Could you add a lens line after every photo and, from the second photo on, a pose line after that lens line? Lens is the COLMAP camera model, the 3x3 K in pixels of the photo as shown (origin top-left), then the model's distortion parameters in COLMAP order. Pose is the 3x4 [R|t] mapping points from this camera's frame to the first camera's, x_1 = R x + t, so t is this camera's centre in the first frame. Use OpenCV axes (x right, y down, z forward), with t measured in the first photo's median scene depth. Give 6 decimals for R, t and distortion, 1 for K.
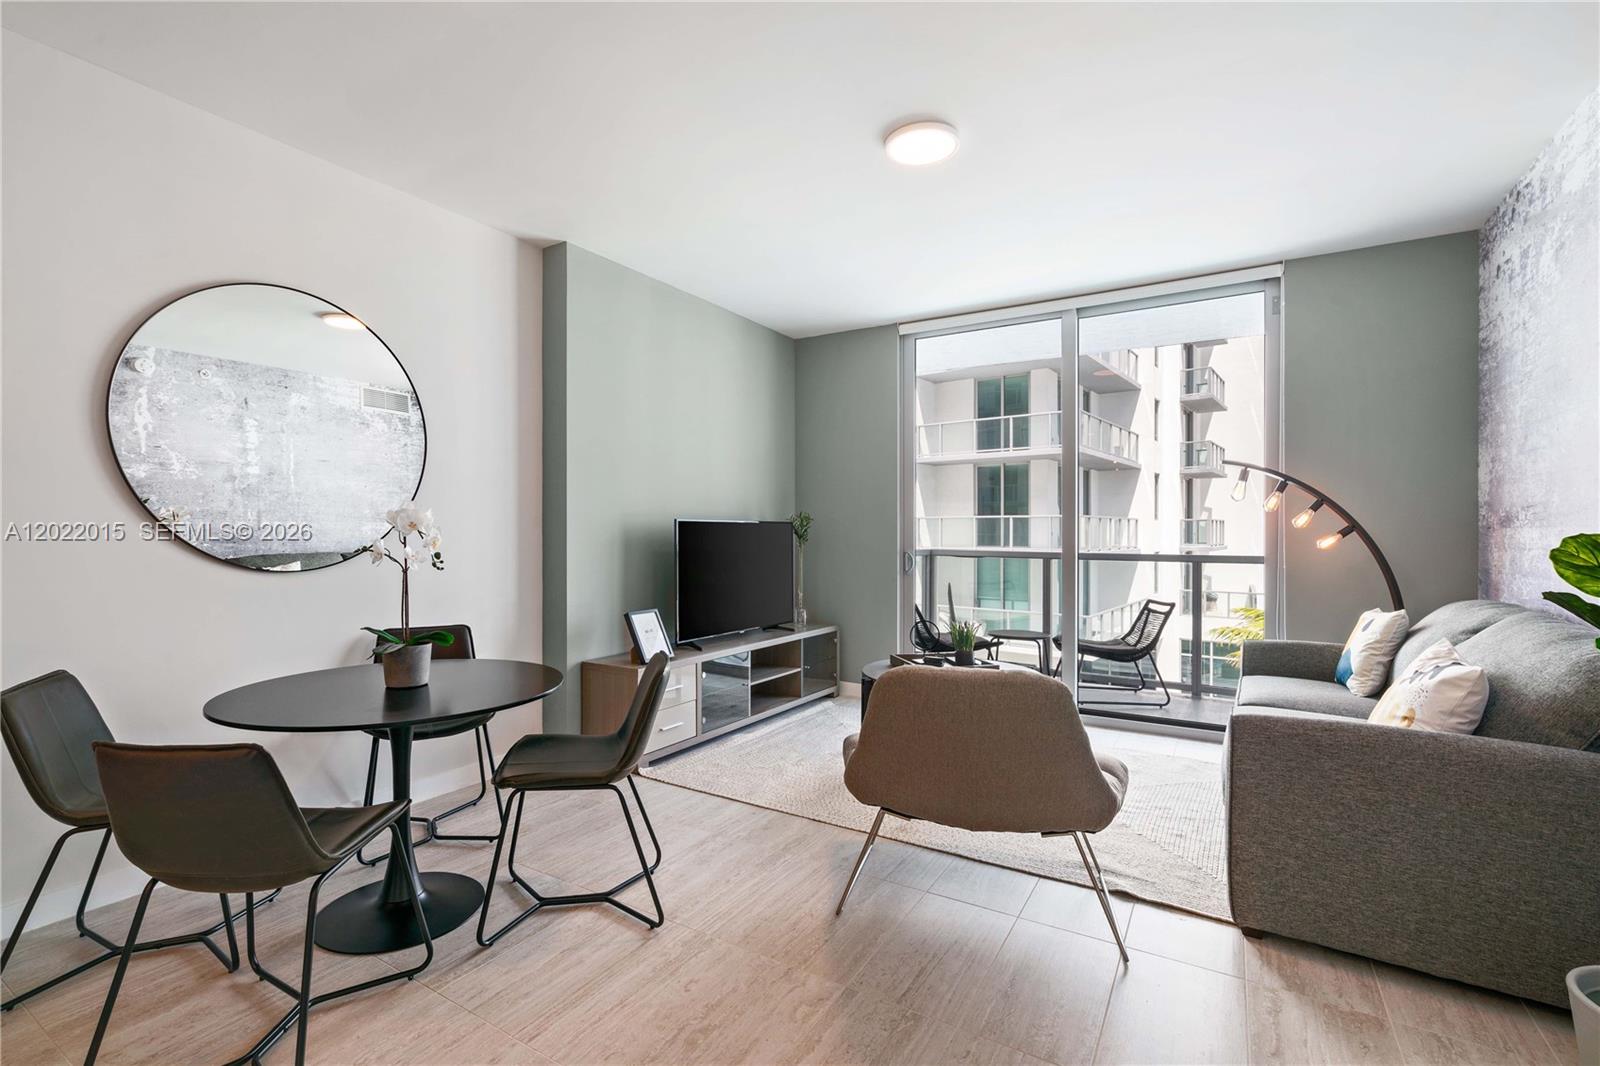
lens RADIAL K [[730.8, 0, 793.8], [0, 730.8, 531.9], [0, 0, 1]] dist [0.004407, 0.000540]
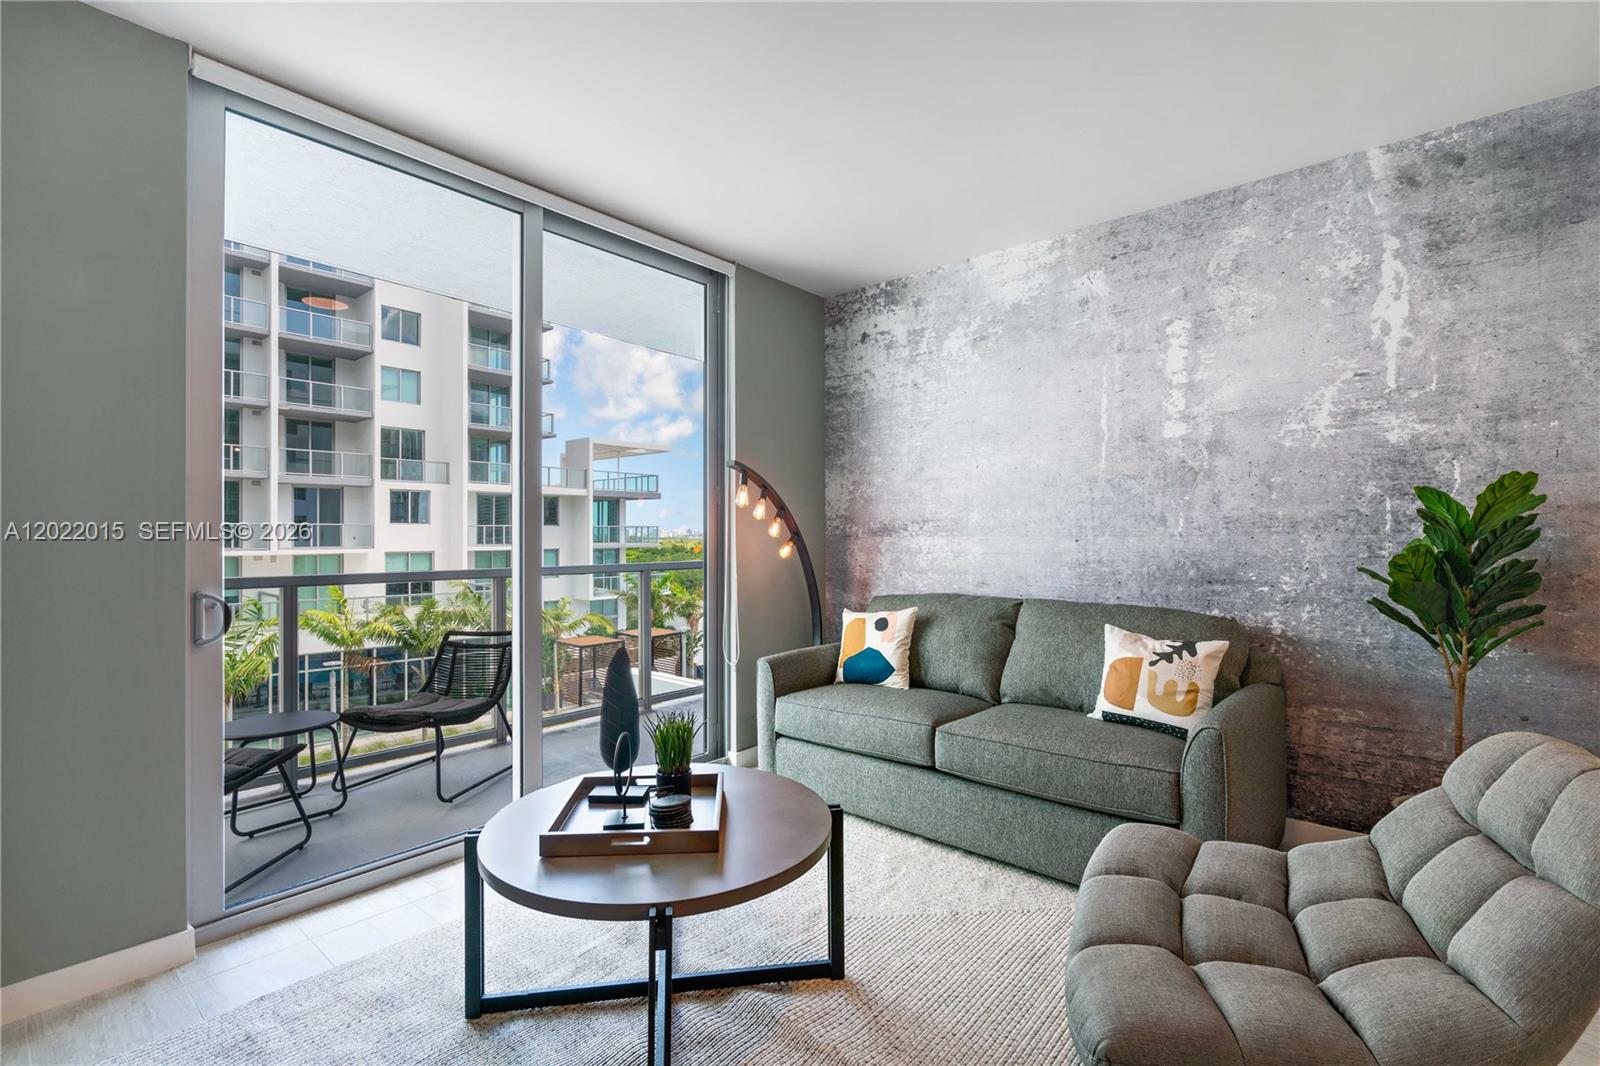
lens RADIAL K [[730.8, 0, 798.0], [0, 730.8, 536.8], [0, 0, 1]] dist [0.004407, 0.000540]
pose [[0.169604, -0.005214, 0.985498, -0.281370], [0.000872, 0.999986, 0.005140, -0.010817], [-0.985512, -0.000012, 0.169606, 0.780605]]
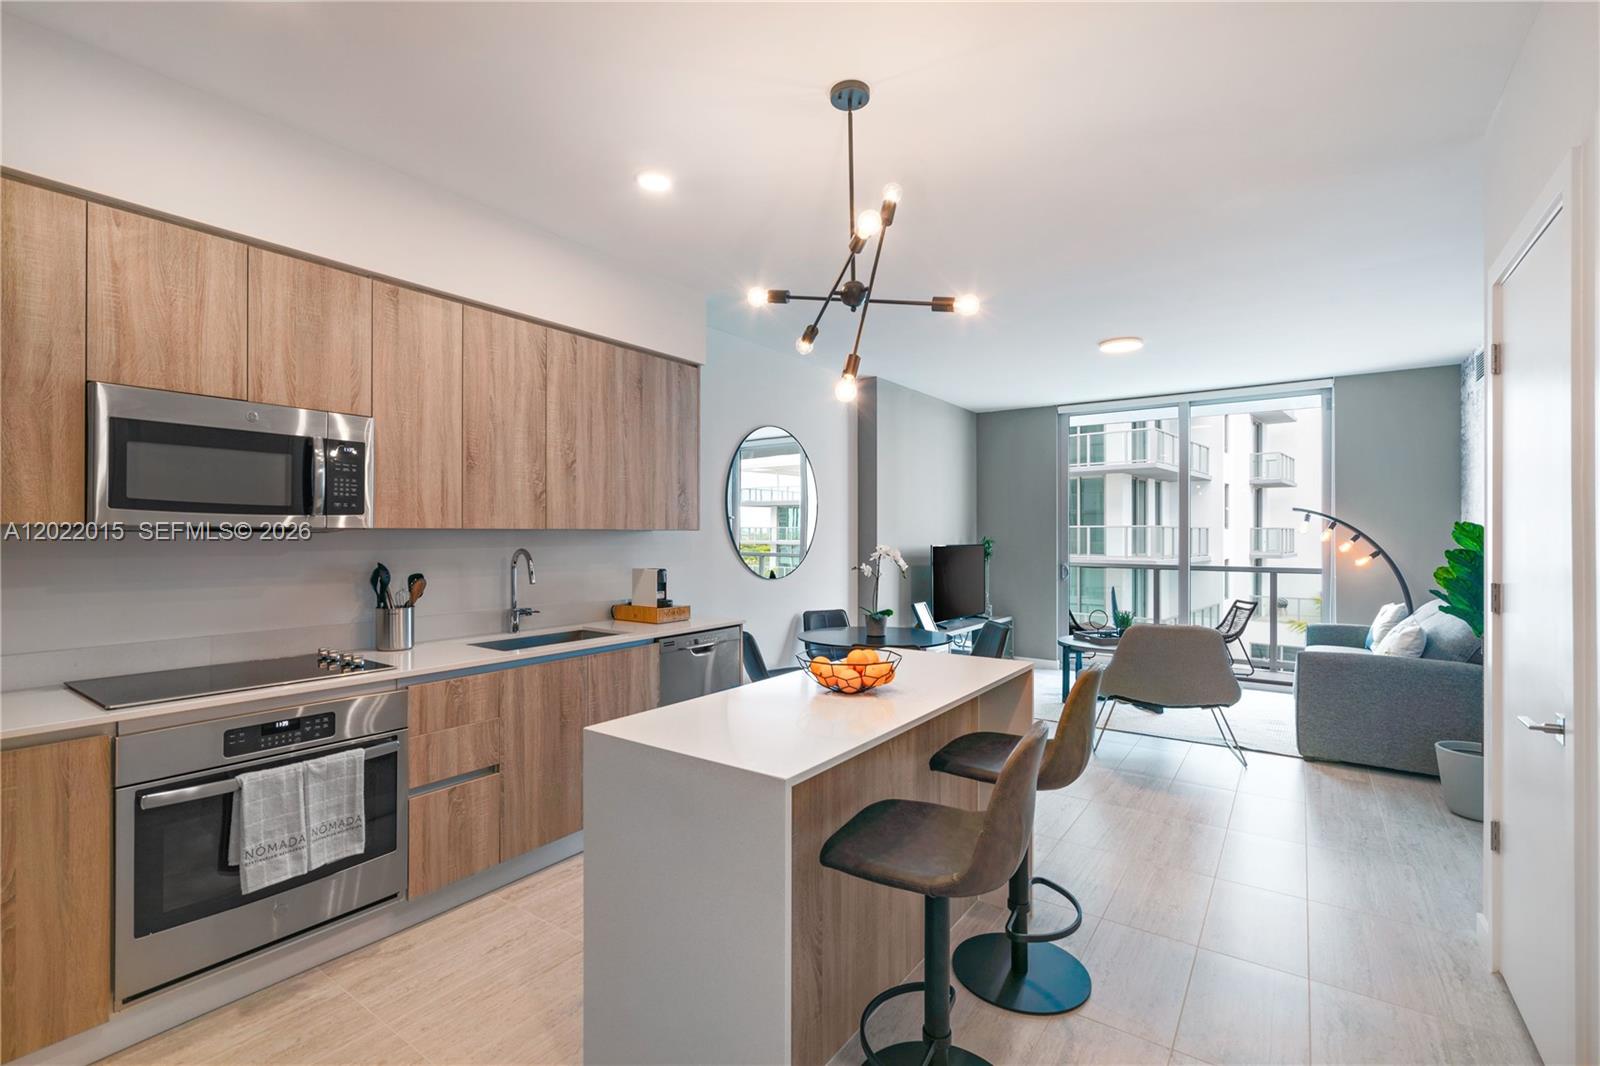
lens RADIAL K [[730.8, 0, 800.8], [0, 730.8, 532.2], [0, 0, 1]] dist [0.004407, 0.000540]
pose [[0.998123, 0.001020, -0.061227, -0.360028], [-0.001373, 0.999983, -0.005725, -0.036474], [0.061220, 0.005798, 0.998107, -0.612752]]
